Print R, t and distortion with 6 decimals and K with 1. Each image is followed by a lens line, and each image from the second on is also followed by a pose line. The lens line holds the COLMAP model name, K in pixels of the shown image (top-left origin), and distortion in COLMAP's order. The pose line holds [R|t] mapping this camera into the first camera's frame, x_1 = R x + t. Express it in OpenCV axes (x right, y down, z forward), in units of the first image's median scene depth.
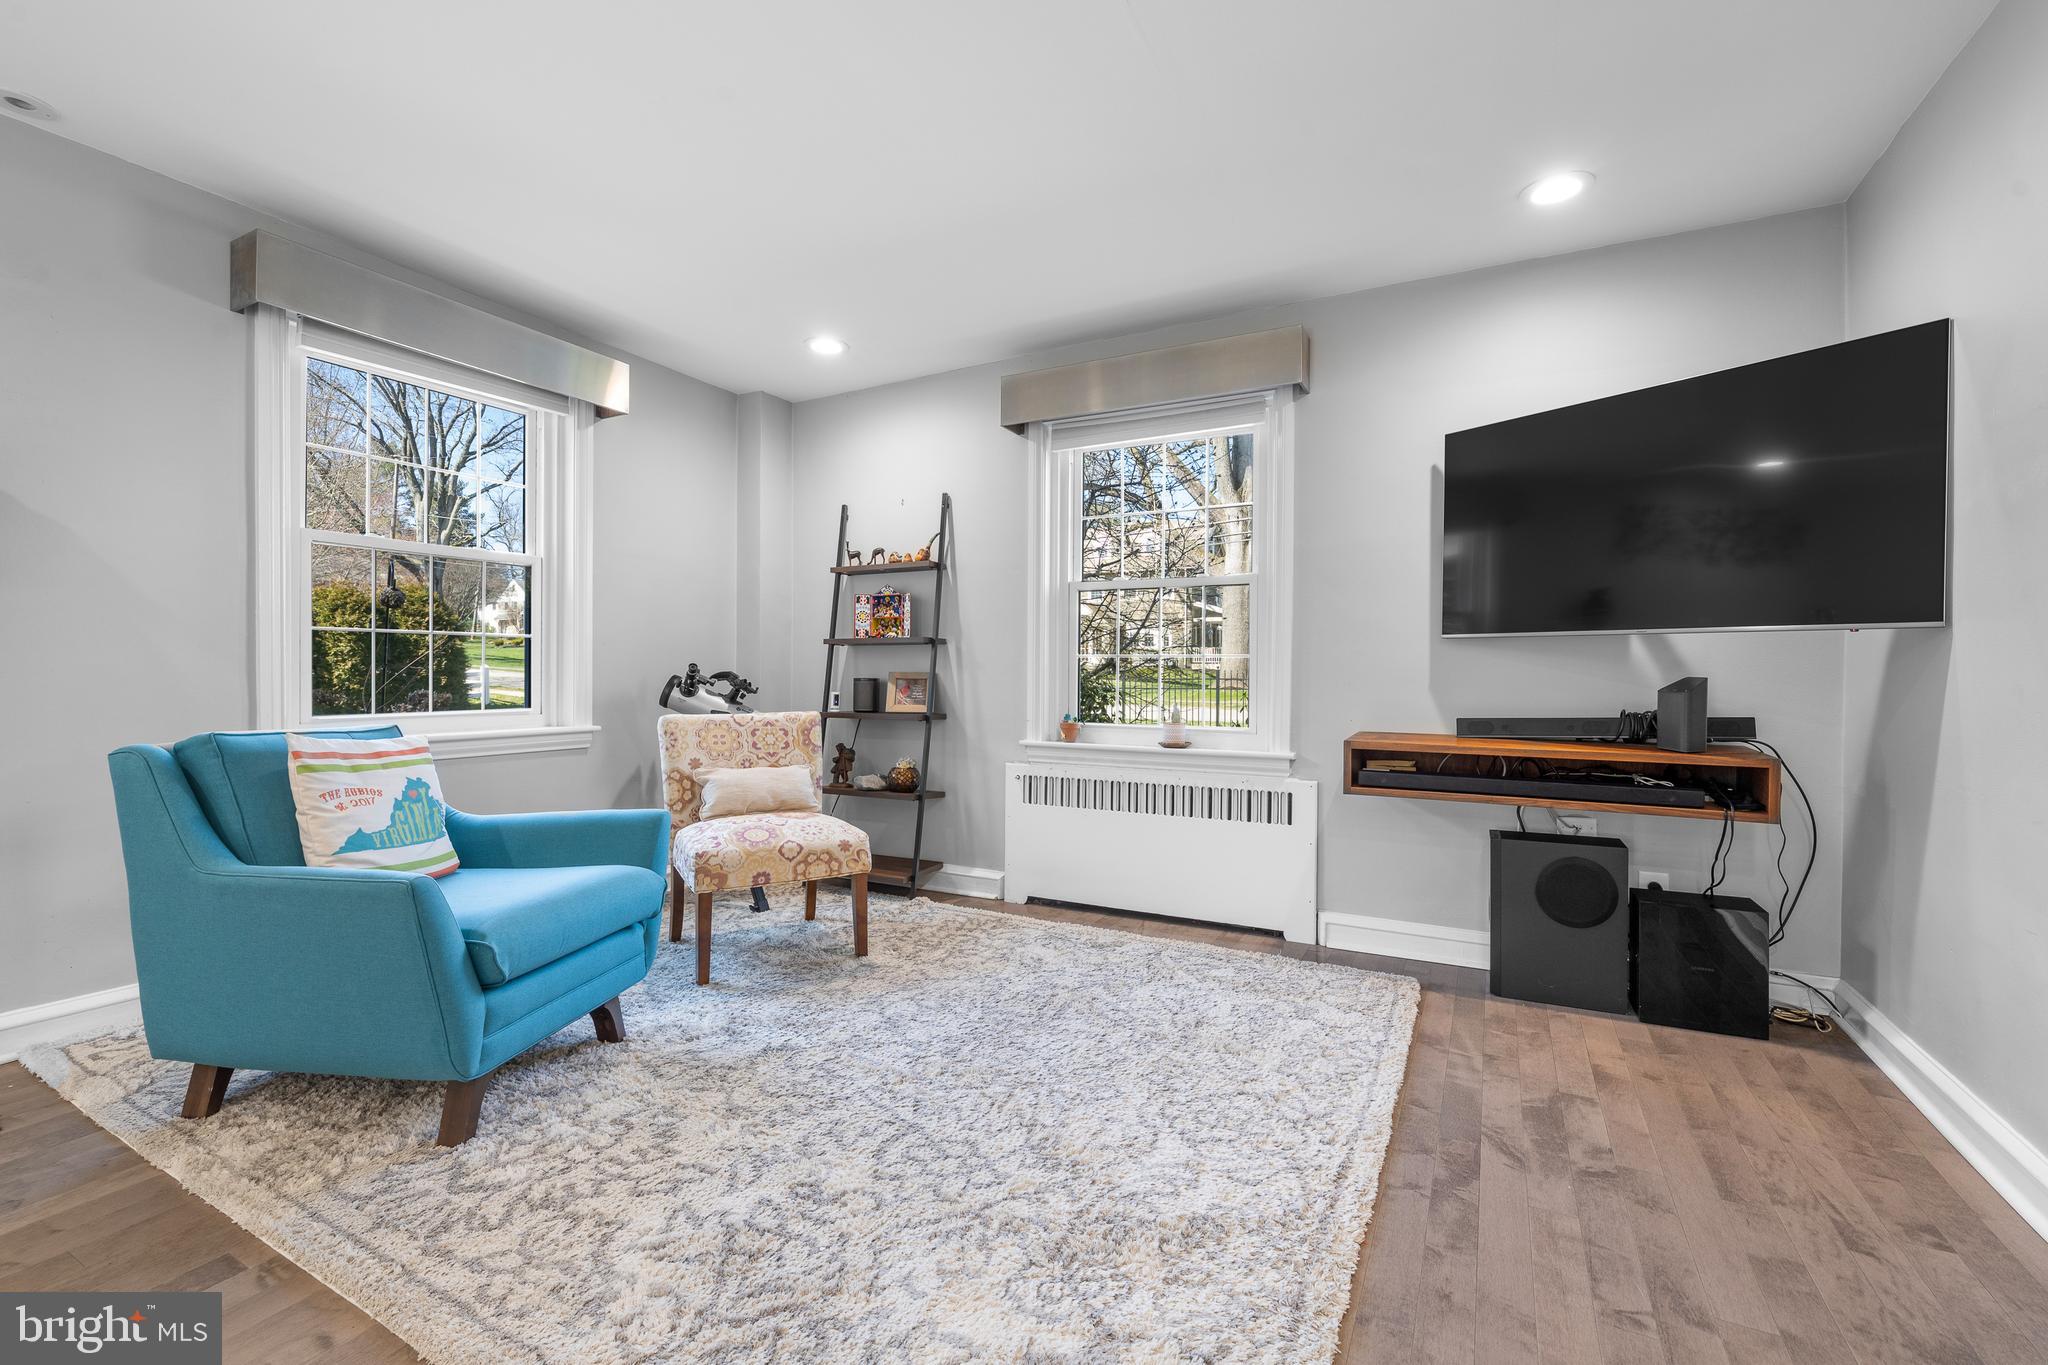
lens RADIAL K [[883.3, 0, 1018.3], [0, 883.3, 667.4], [0, 0, 1]] dist [-0.003024, -0.000135]
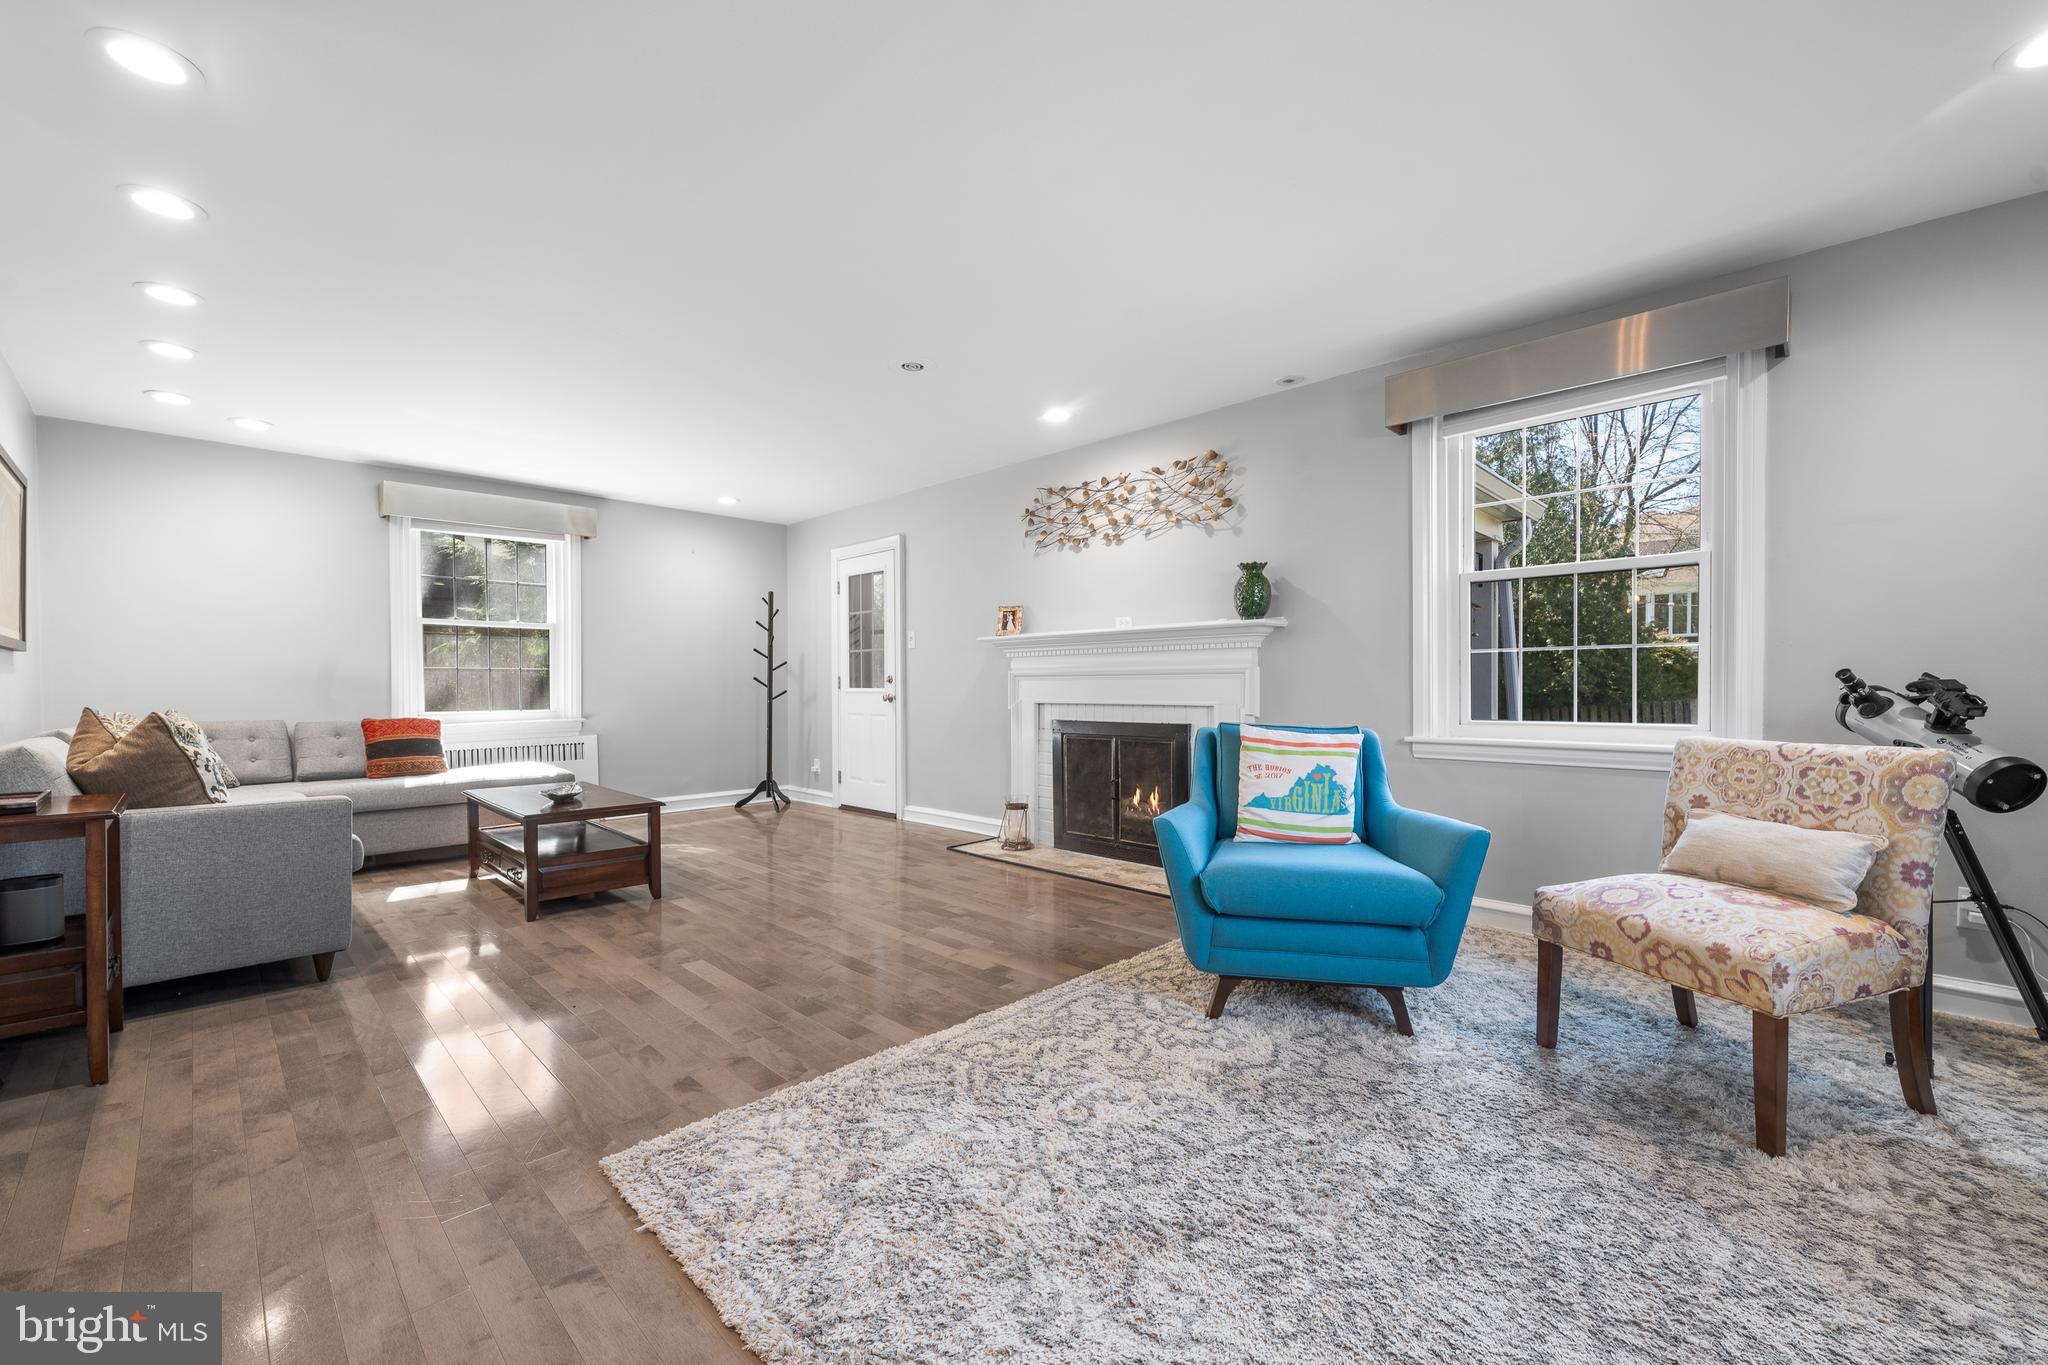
lens RADIAL K [[818.6, 0, 1022.3], [0, 818.6, 692.8], [0, 0, 1]] dist [-0.004166, 0.000154]
pose [[-0.286636, 0.003626, -0.958033, 0.636009], [0.012178, 0.999926, 0.000141, 0.009574], [0.957962, -0.011626, -0.286658, 0.858869]]
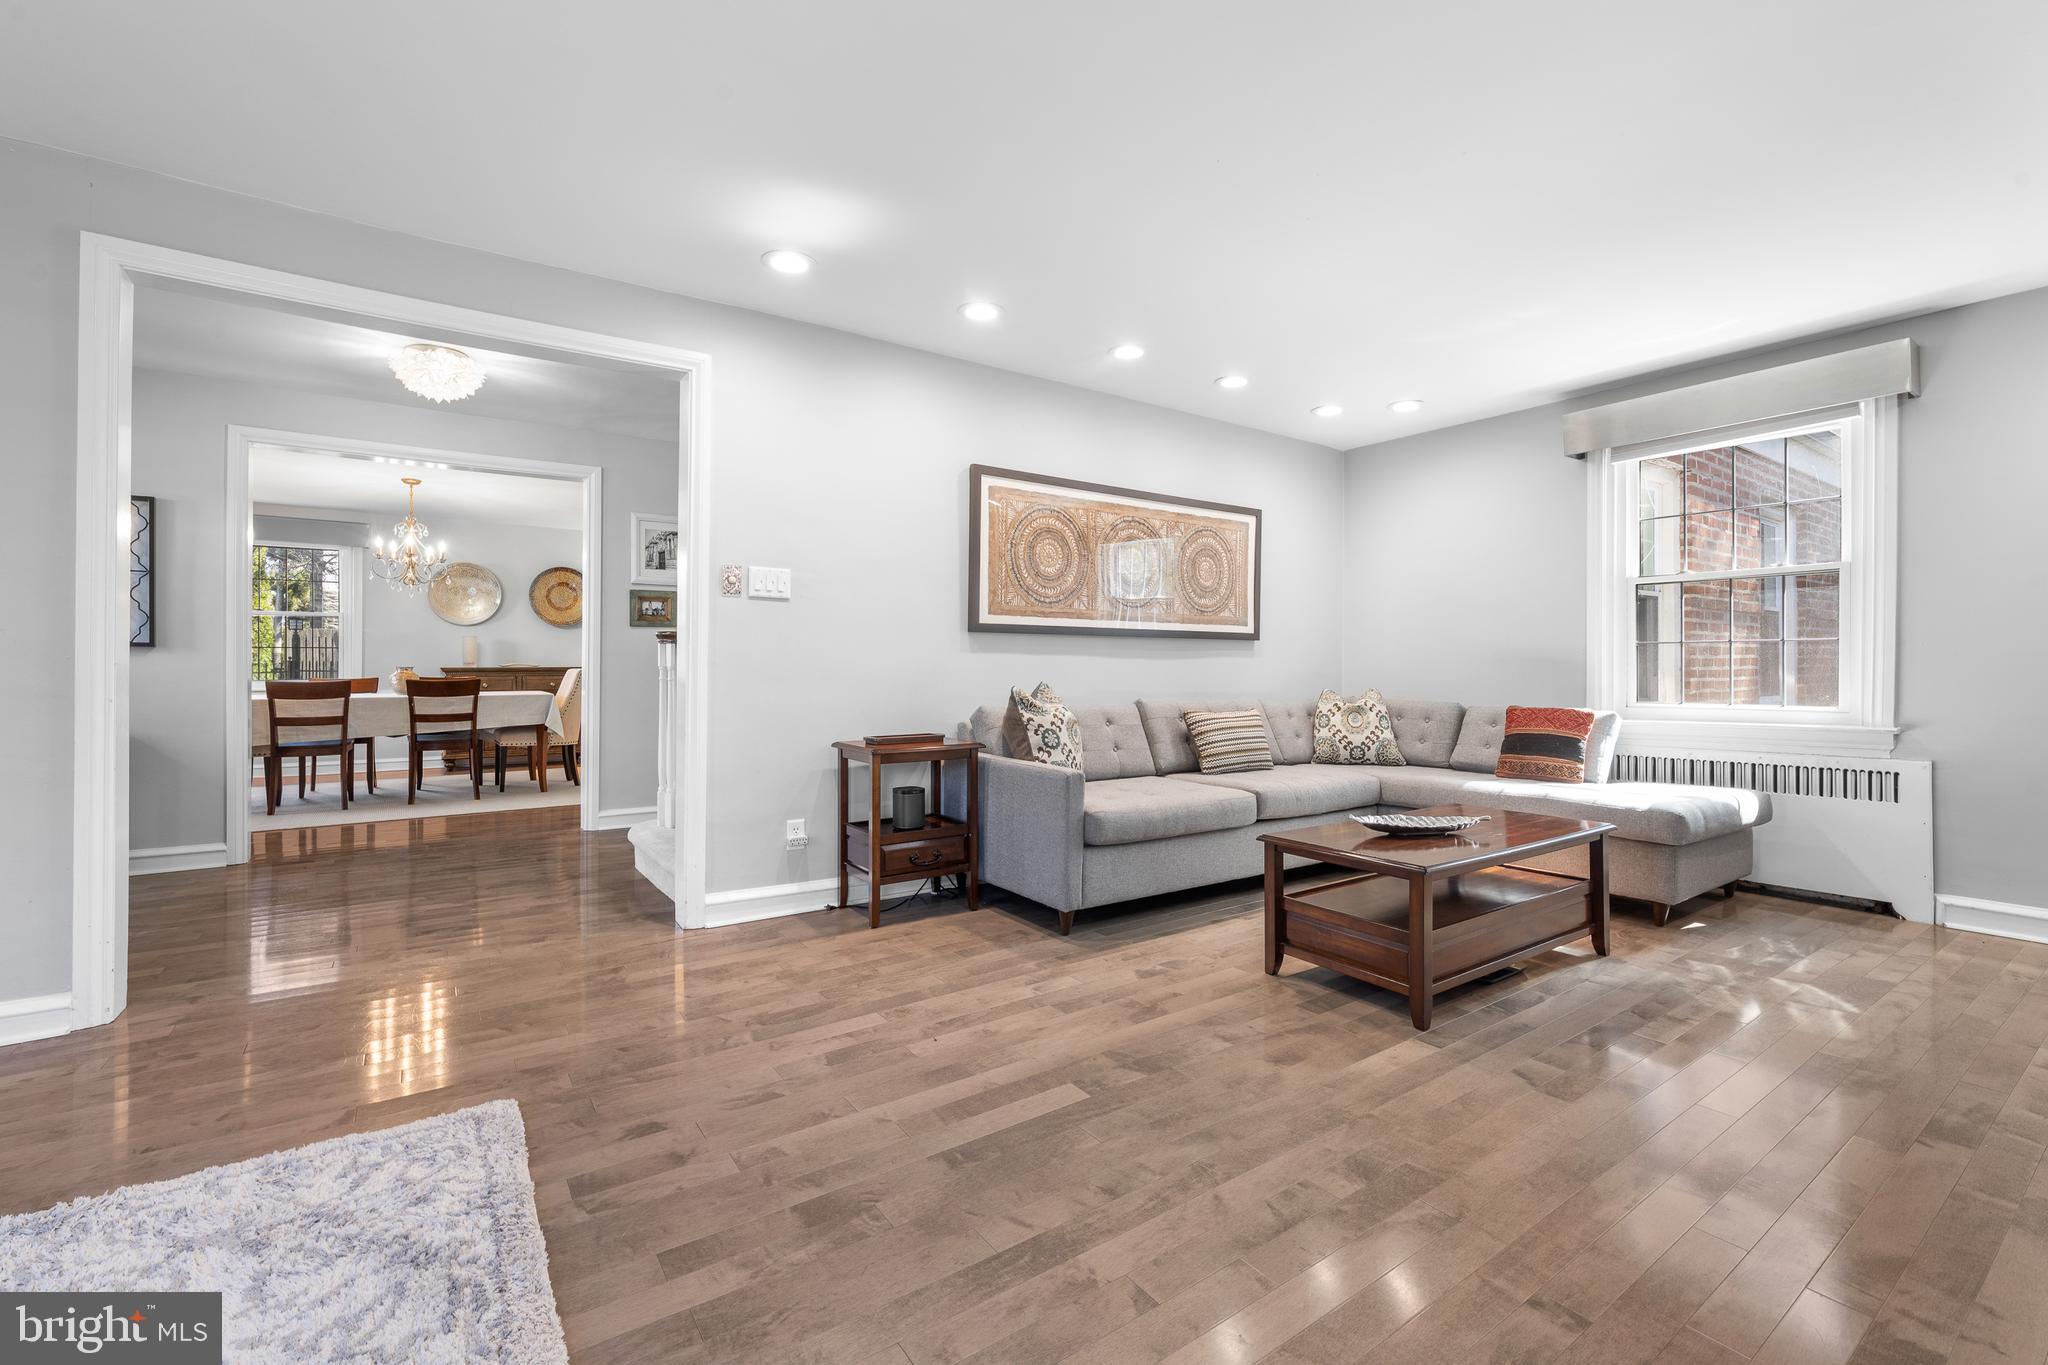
lens RADIAL K [[883.3, 0, 1036.5], [0, 883.3, 672.0], [0, 0, 1]] dist [-0.003024, -0.000135]
pose [[-0.888281, -0.010403, 0.459182, -0.706806], [-0.012565, 0.999920, -0.001652, -0.000692], [-0.459128, -0.007237, -0.888341, 0.822298]]
